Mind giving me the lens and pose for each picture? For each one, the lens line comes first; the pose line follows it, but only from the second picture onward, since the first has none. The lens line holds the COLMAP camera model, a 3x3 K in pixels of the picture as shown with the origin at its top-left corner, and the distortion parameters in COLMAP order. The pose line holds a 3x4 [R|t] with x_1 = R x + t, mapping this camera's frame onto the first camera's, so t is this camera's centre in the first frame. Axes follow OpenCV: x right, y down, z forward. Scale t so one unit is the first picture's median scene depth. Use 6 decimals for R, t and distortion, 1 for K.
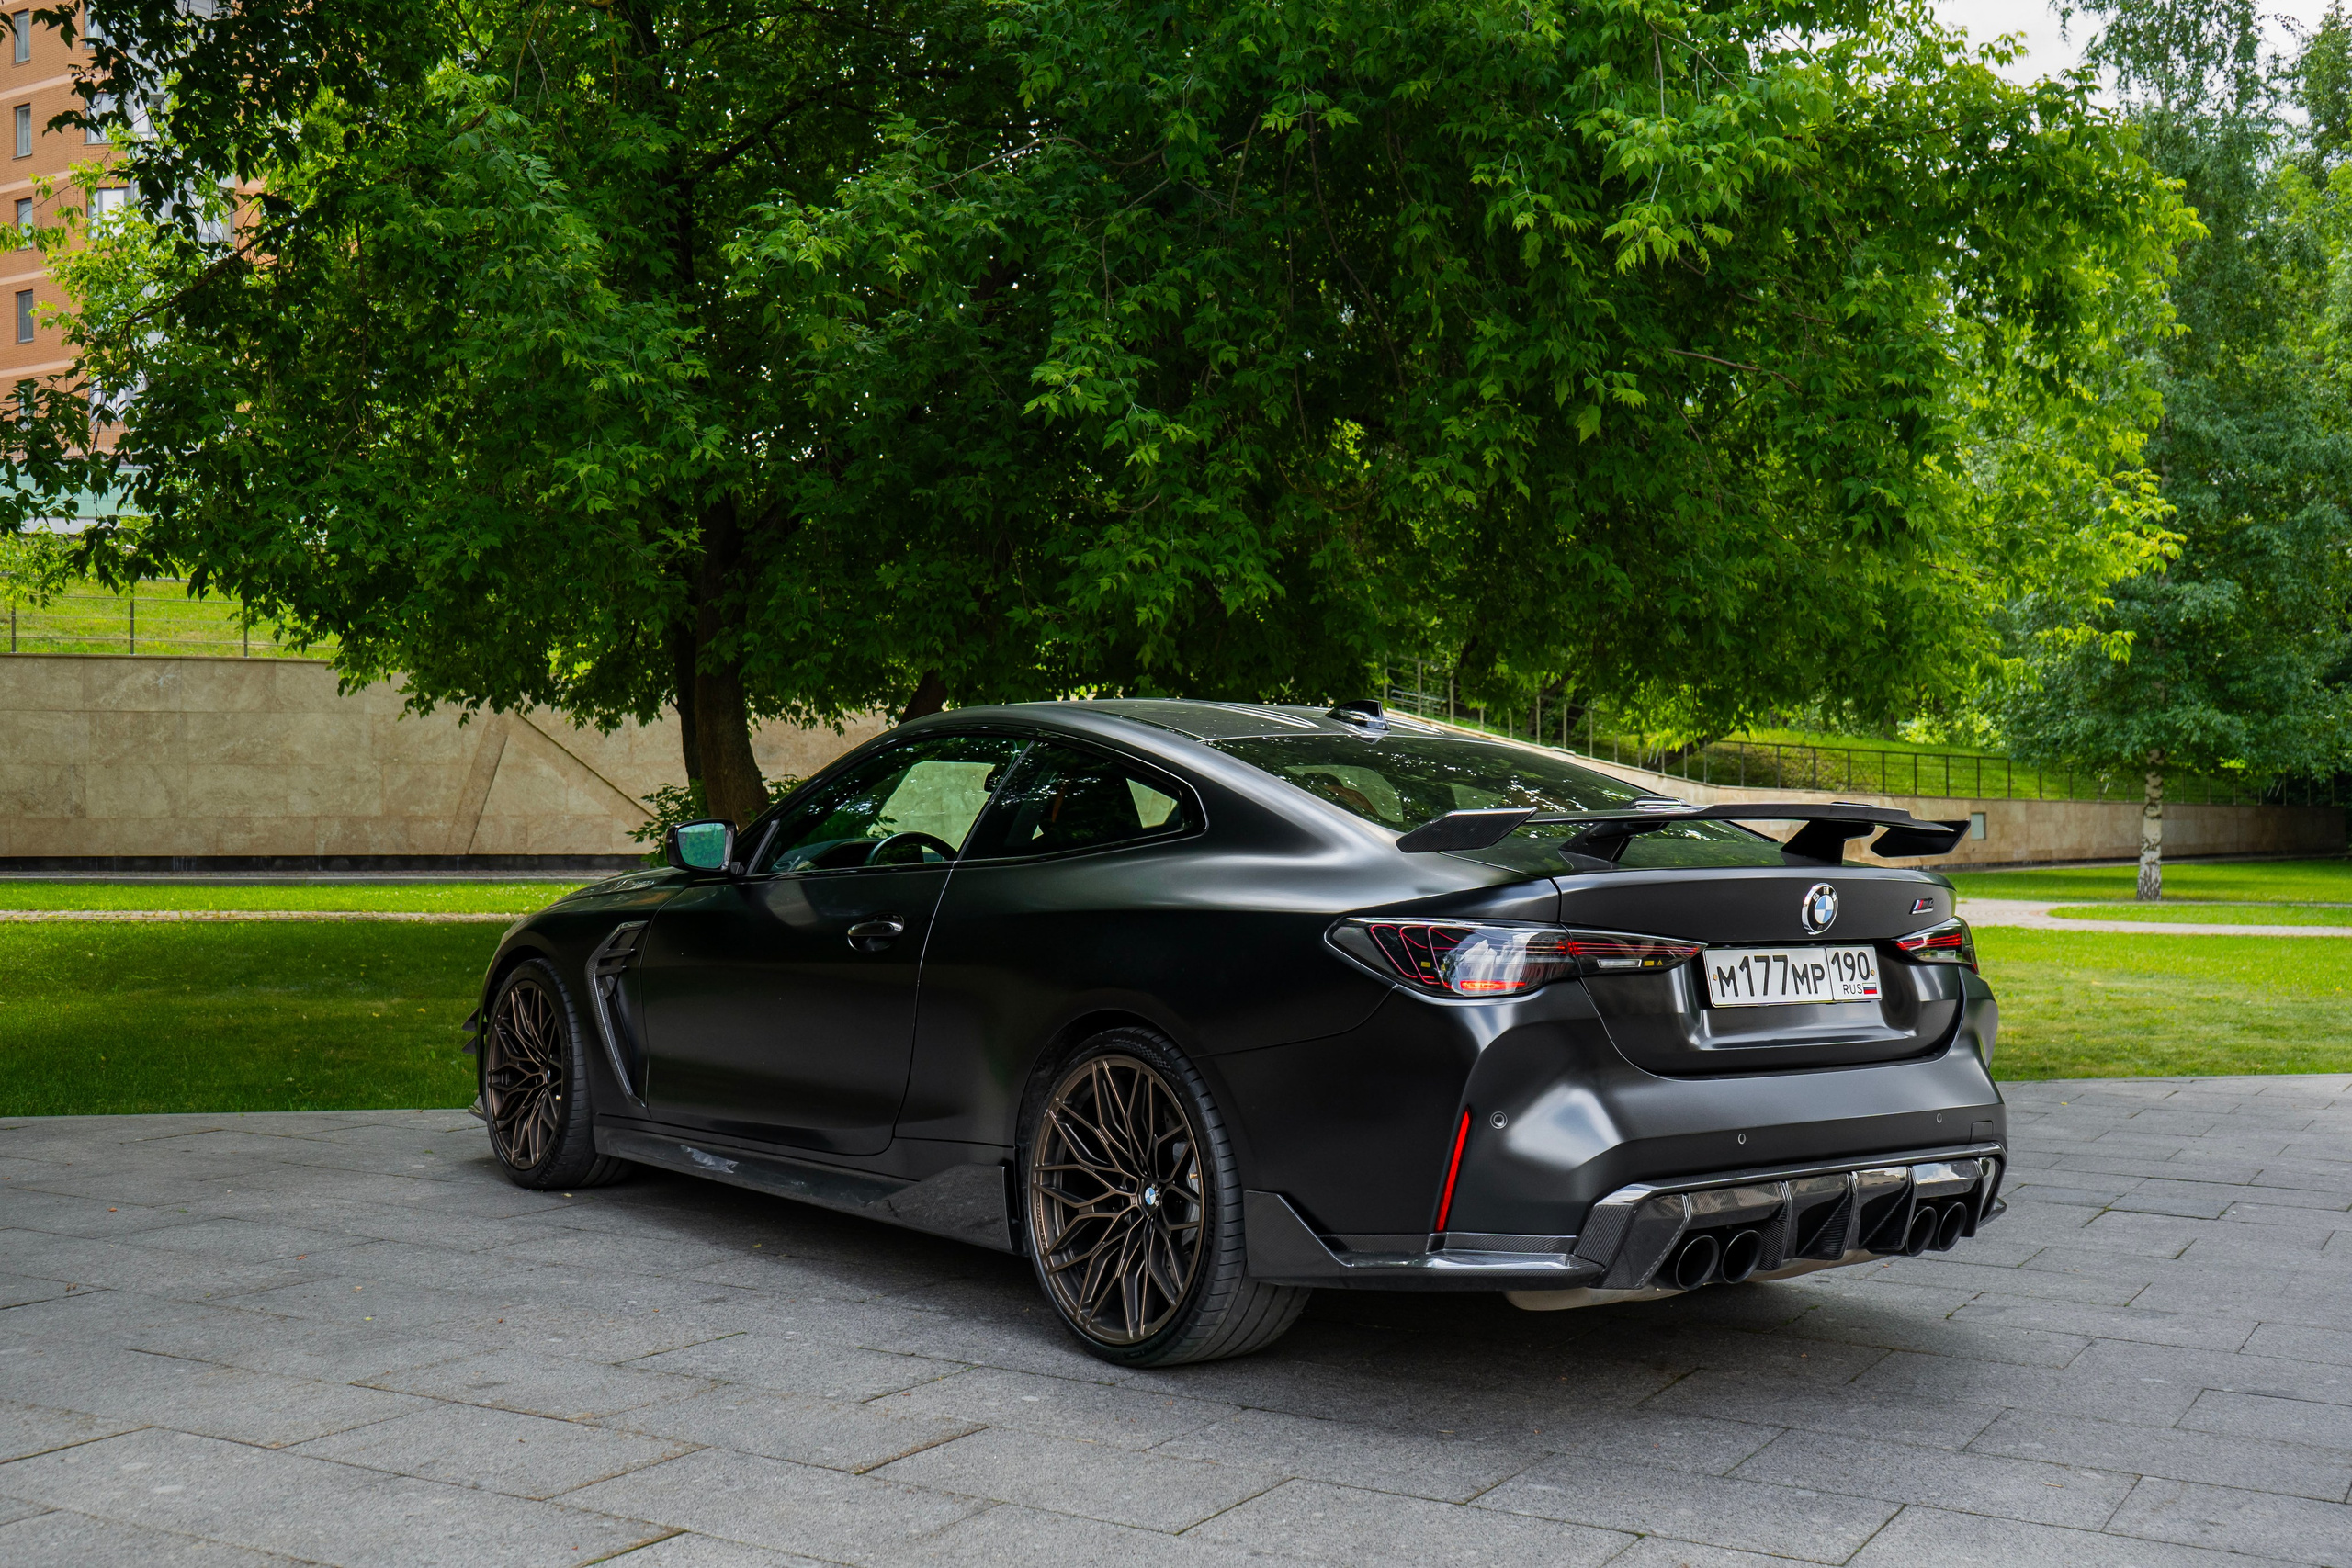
lens RADIAL K [[2436.9, 0, 1212.1], [0, 2436.9, 794.2], [0, 0, 1]] dist [0.044607, 0.016330]
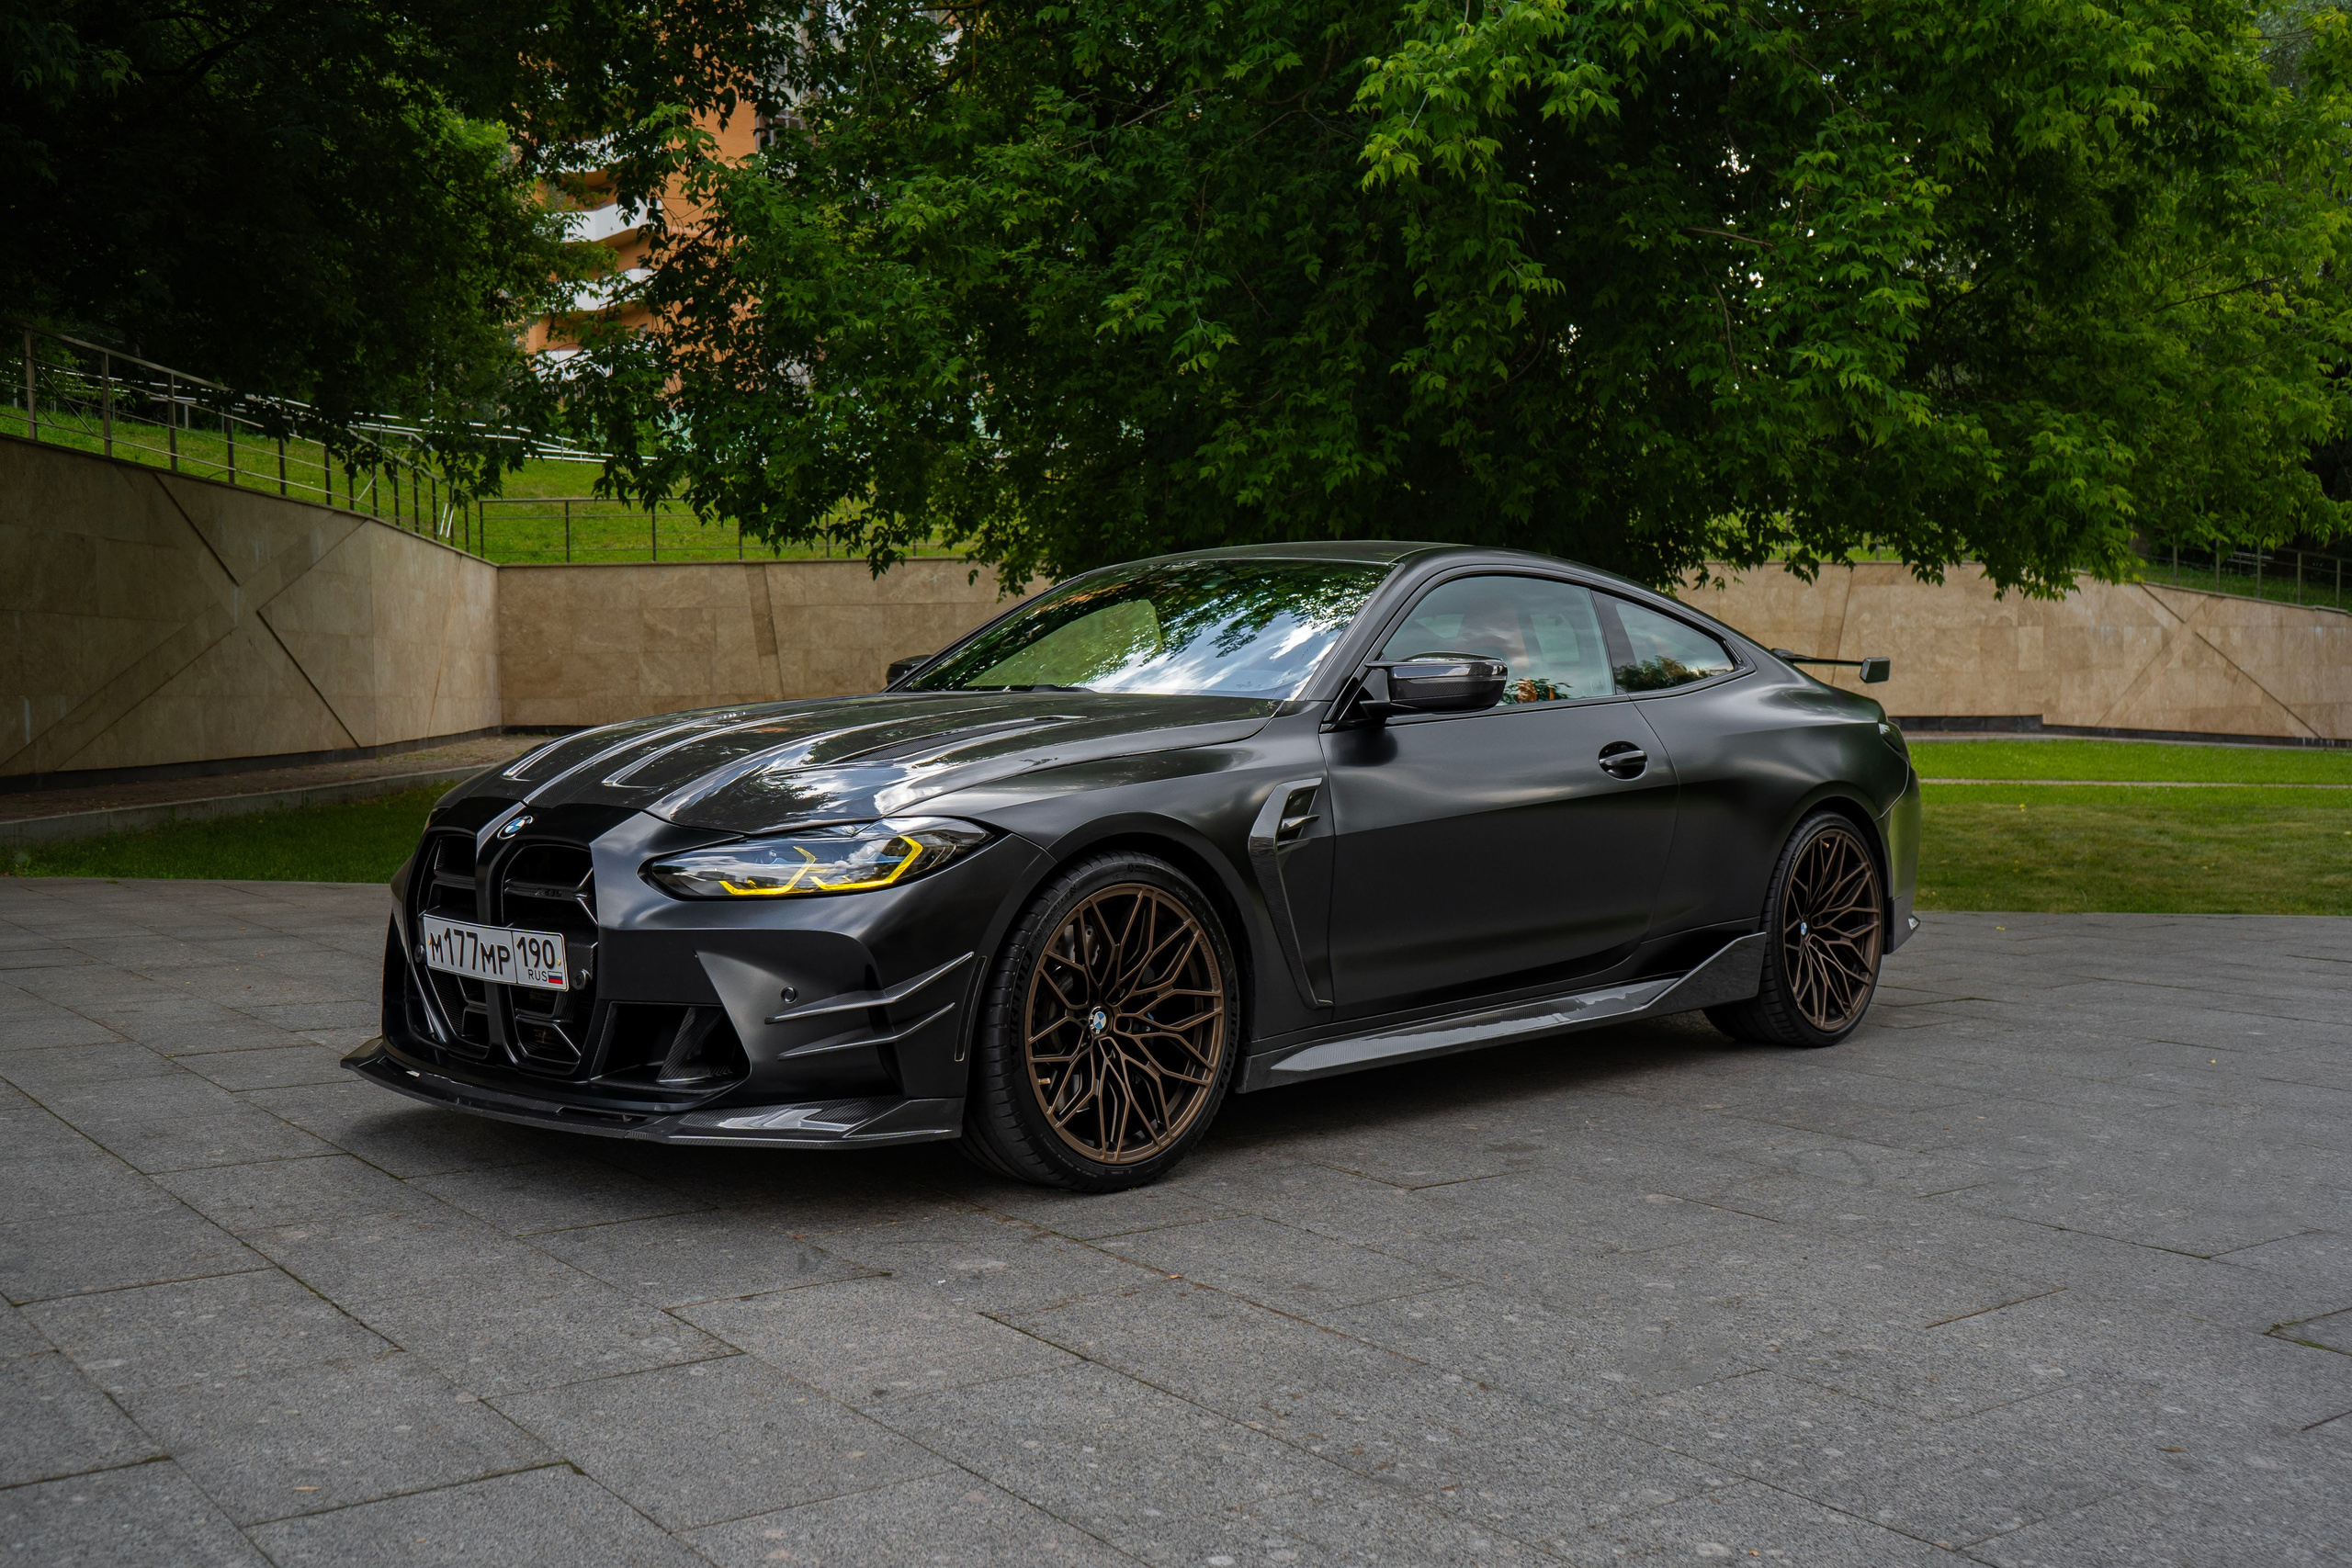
lens RADIAL K [[2342.3, 0, 1215.7], [0, 2342.3, 833.3], [0, 0, 1]] dist [-0.029136, 0.105285]
pose [[0.921431, 0.014662, -0.388265, 0.199588], [0.011870, 0.997759, 0.065849, 0.007182], [0.388360, -0.065285, 0.919192, -0.027296]]
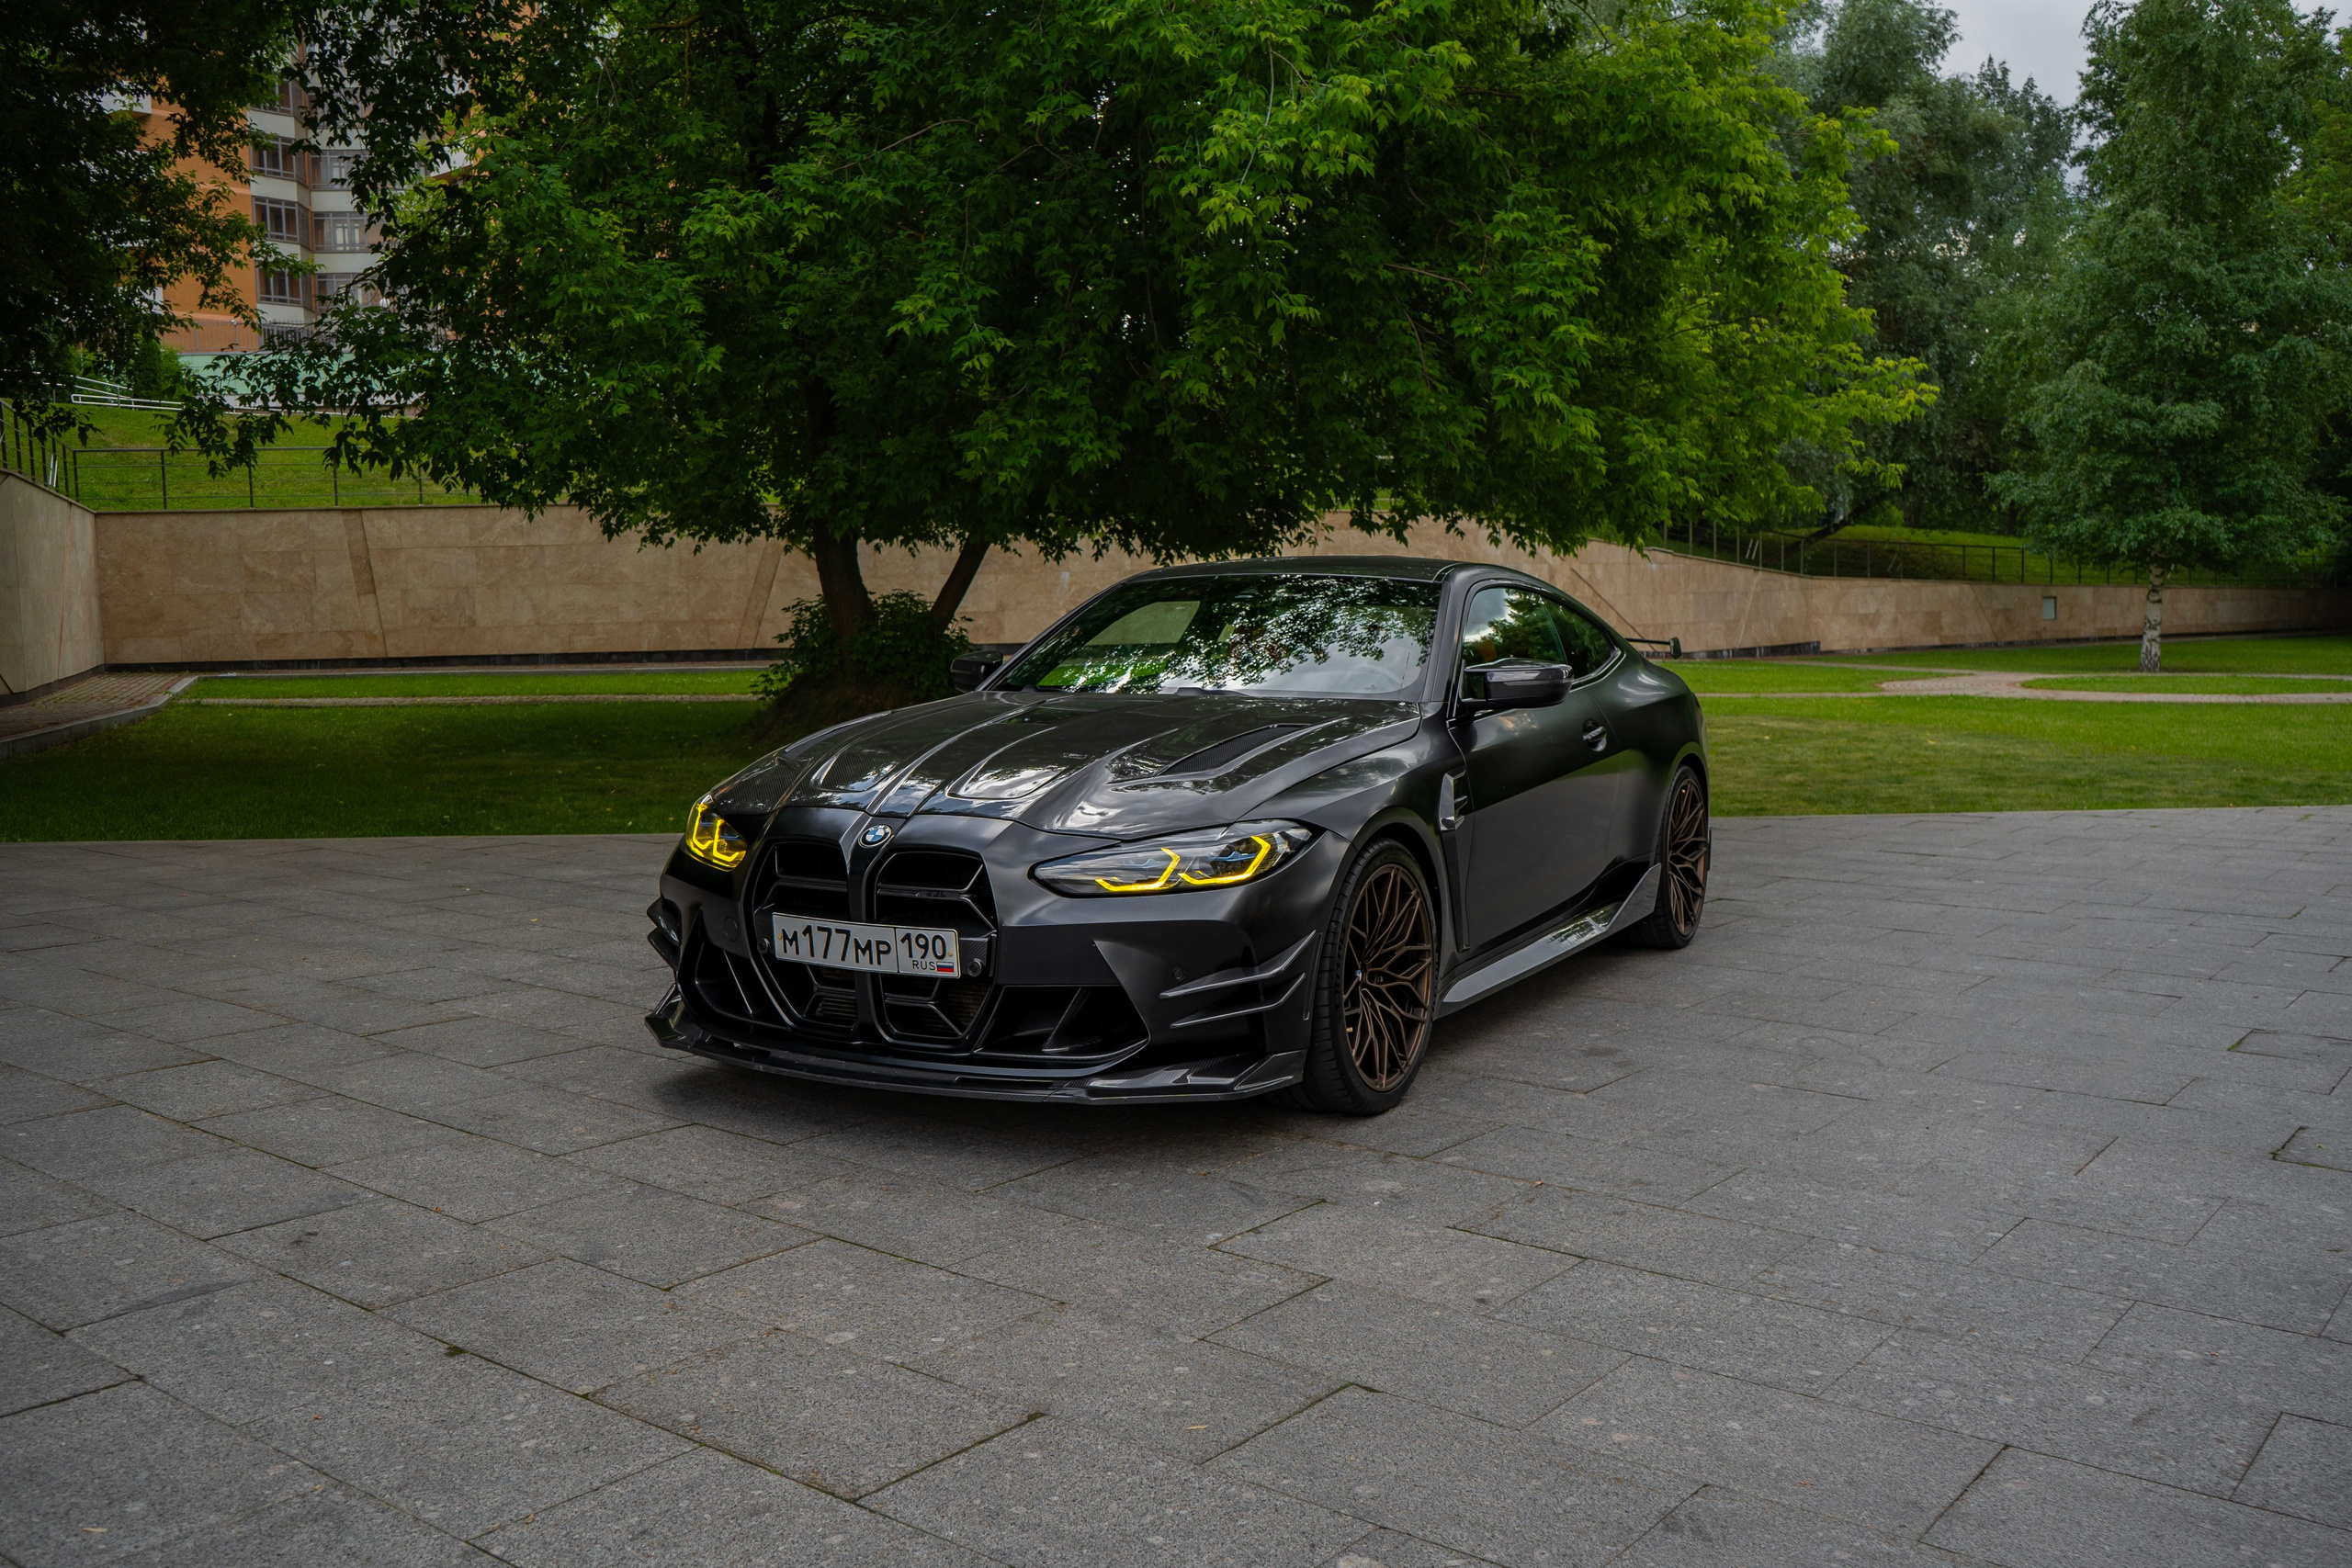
lens RADIAL K [[2036.2, 0, 1225.9], [0, 2036.2, 840.3], [0, 0, 1]] dist [-0.083019, 0.063225]
pose [[0.991547, 0.001003, -0.129747, 0.120208], [0.015181, 0.992206, 0.123683, -0.005580], [0.128860, -0.124608, 0.983803, -0.061071]]
